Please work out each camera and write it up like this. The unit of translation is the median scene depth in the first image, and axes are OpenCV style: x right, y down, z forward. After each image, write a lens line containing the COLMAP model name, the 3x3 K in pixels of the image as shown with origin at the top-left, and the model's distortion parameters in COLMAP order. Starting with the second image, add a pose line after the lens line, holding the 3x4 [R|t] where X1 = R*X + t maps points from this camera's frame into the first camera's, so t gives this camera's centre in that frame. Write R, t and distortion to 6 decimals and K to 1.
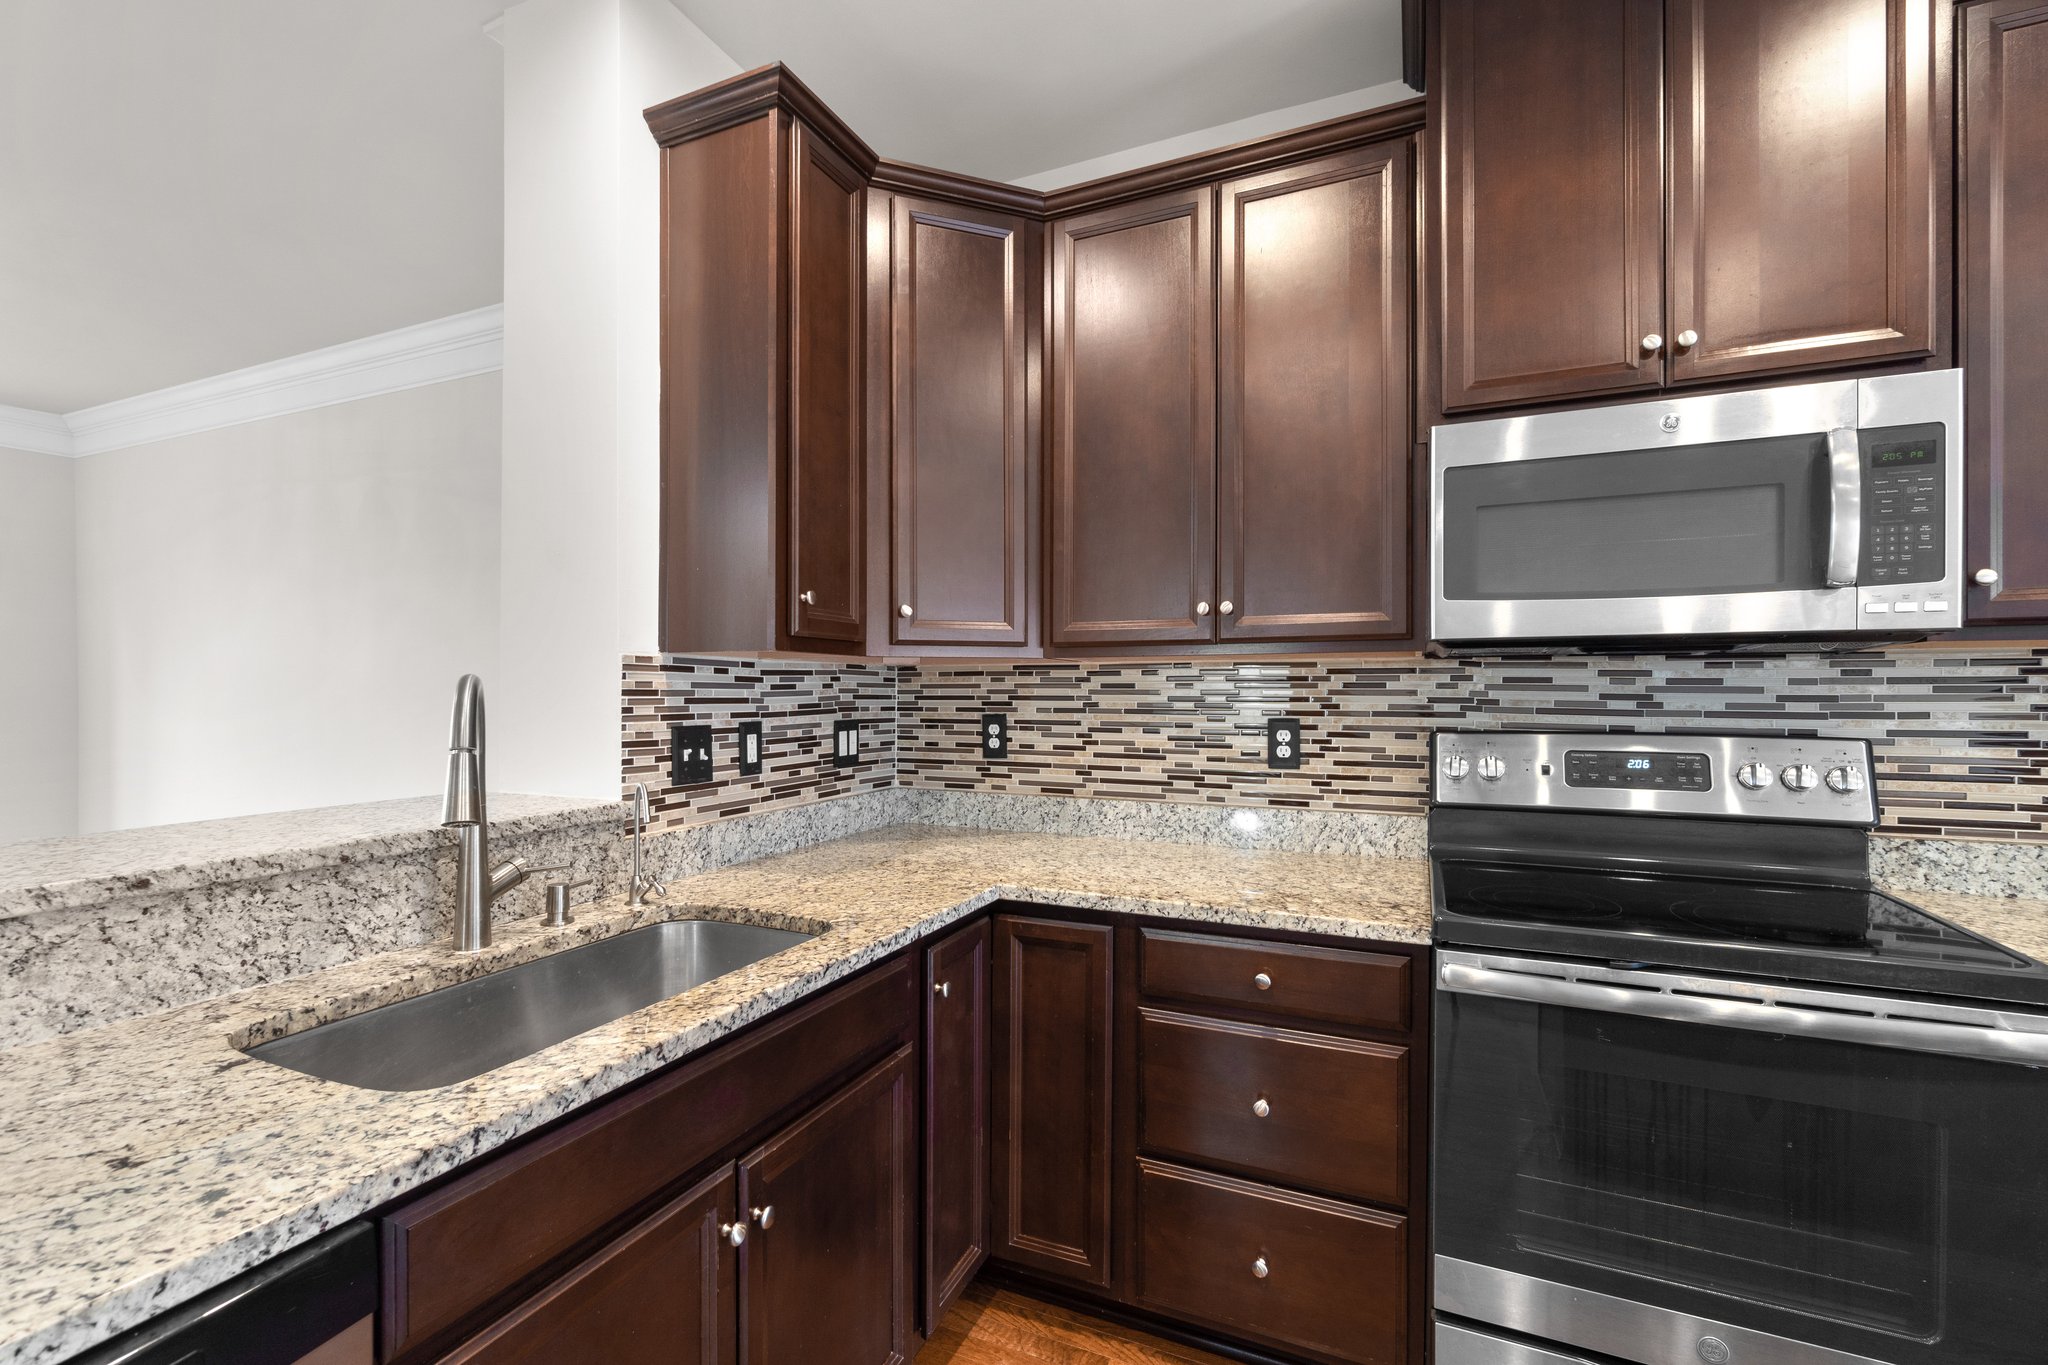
lens RADIAL K [[884.8, 0, 1010.2], [0, 884.8, 689.4], [0, 0, 1]] dist [-0.003616, 0.001039]
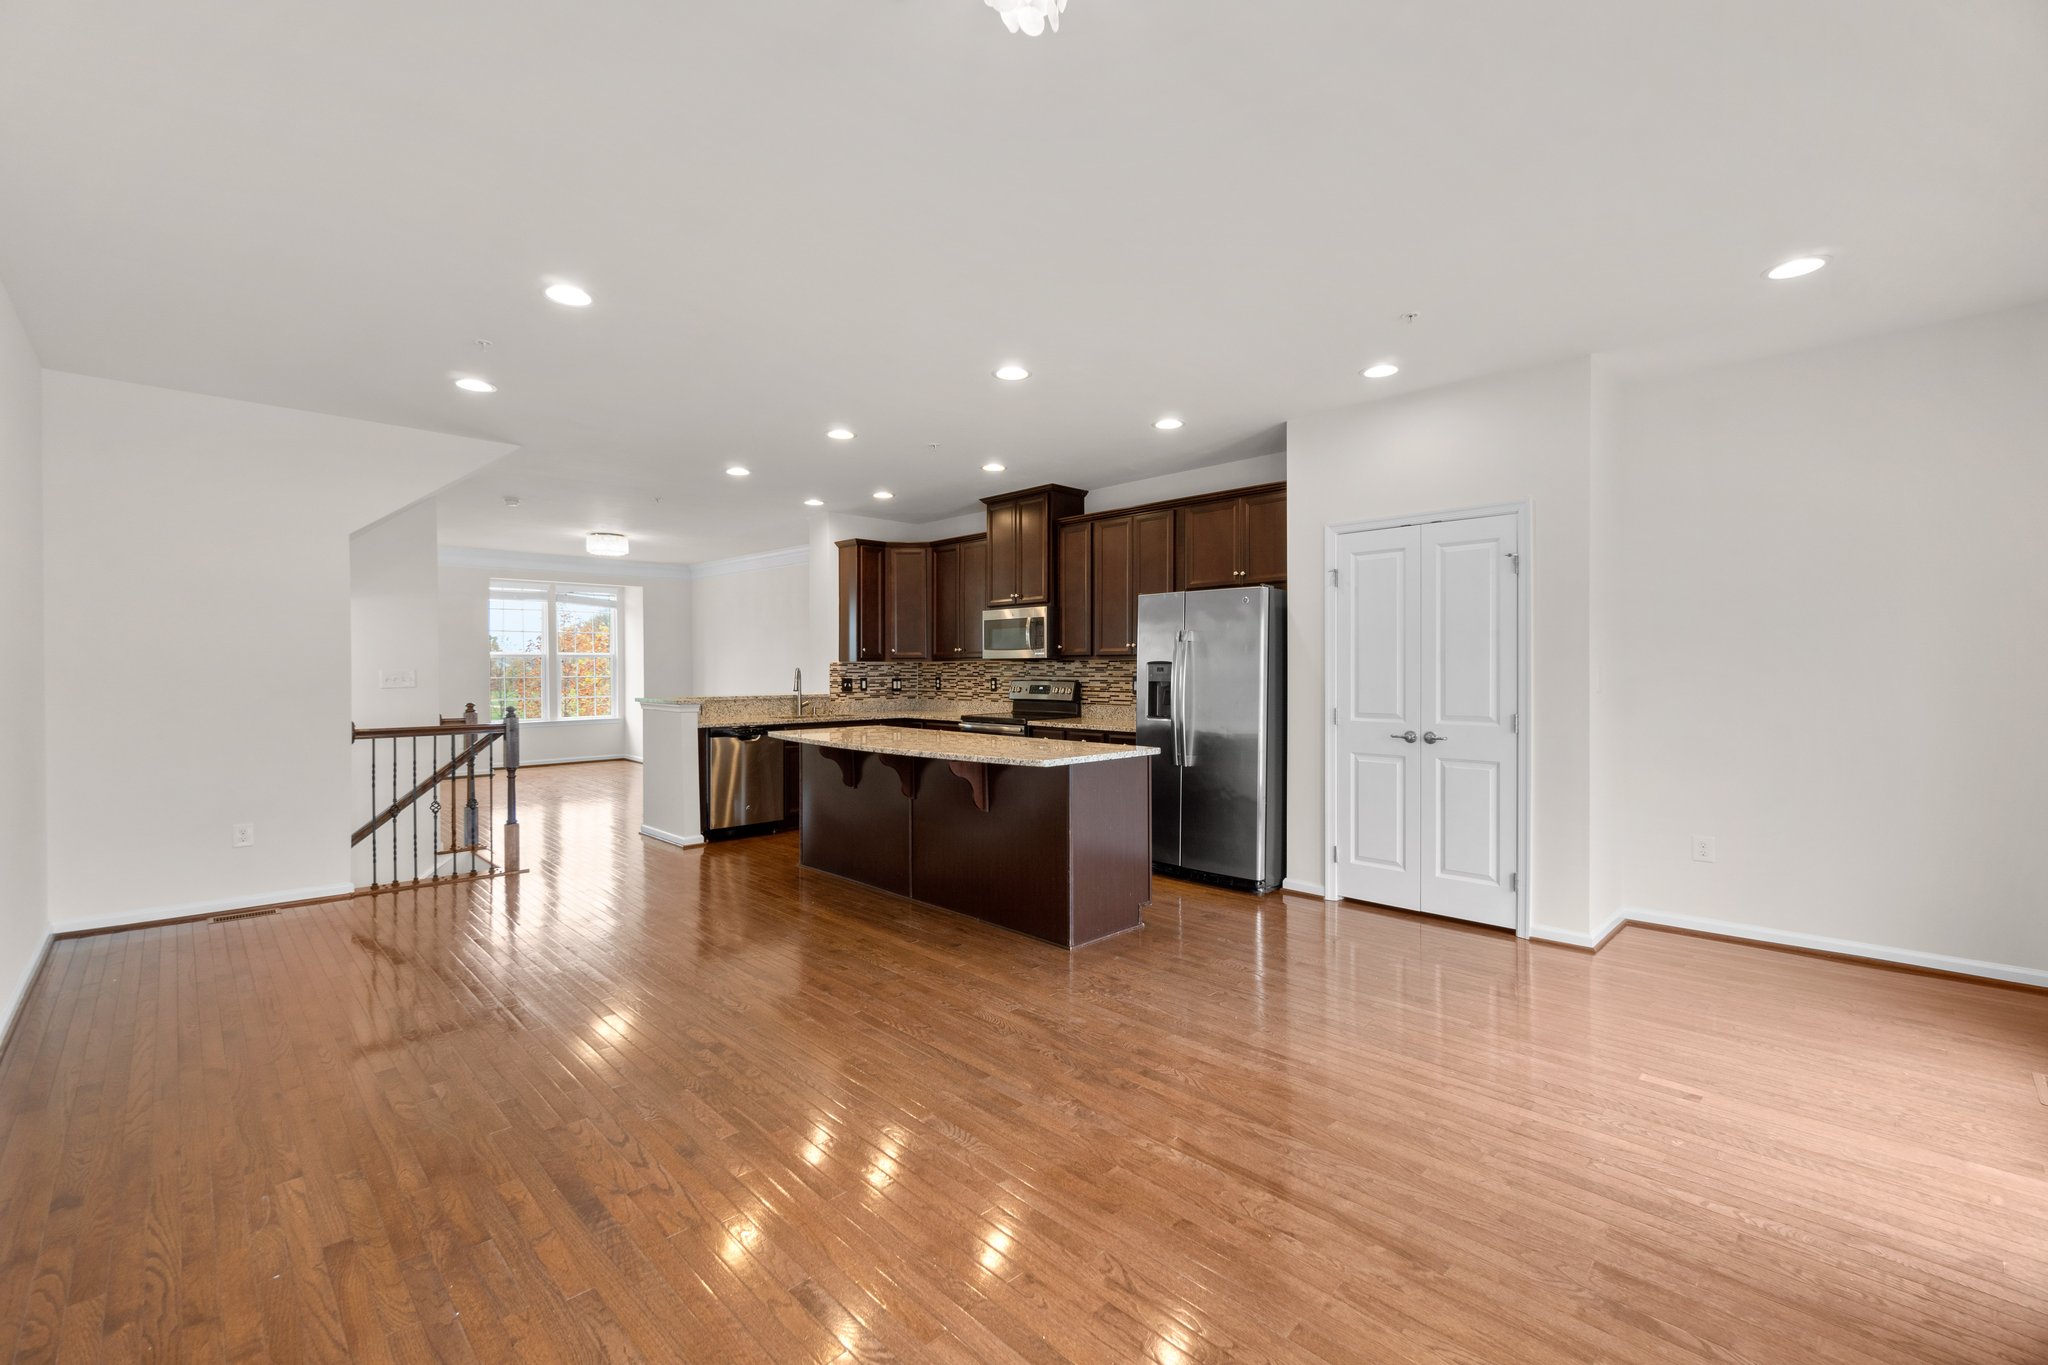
lens RADIAL K [[884.8, 0, 1014.1], [0, 884.8, 673.1], [0, 0, 1]] dist [-0.003616, 0.001039]
pose [[0.928492, 0.001257, -0.371350, 1.860435], [0.001090, 0.999981, 0.006110, -0.009150], [0.371350, -0.006078, 0.928473, -2.514808]]
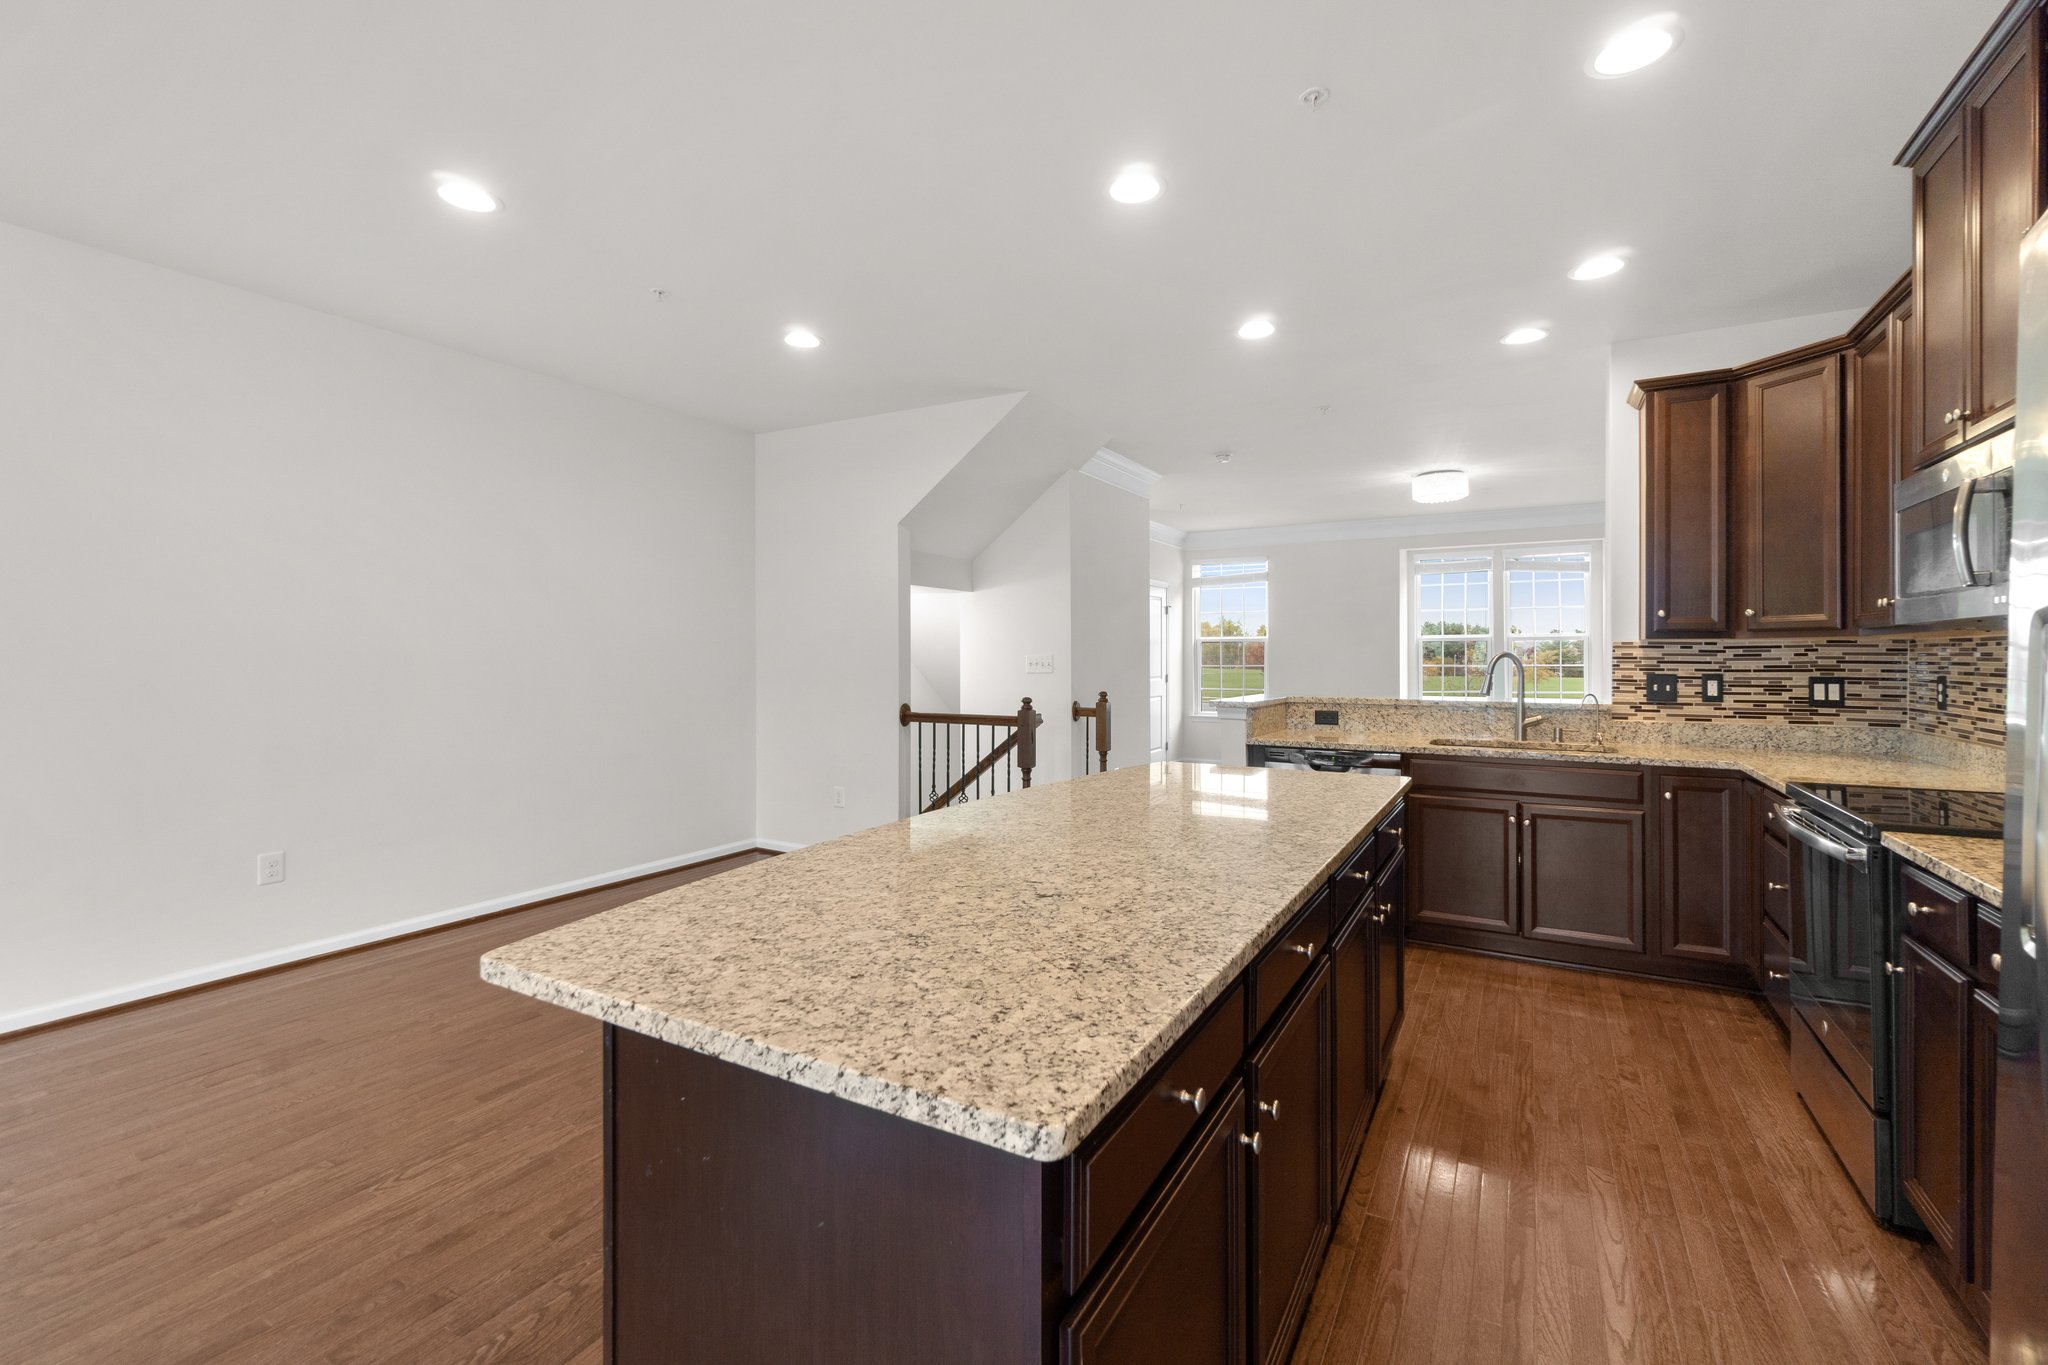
lens RADIAL K [[884.8, 0, 1021.5], [0, 884.8, 652.1], [0, 0, 1]] dist [-0.003616, 0.001039]
pose [[-0.098100, -0.004166, -0.995168, 1.736890], [-0.001433, 0.999991, -0.004045, -0.000046], [0.995176, 0.001030, -0.098105, -0.276920]]
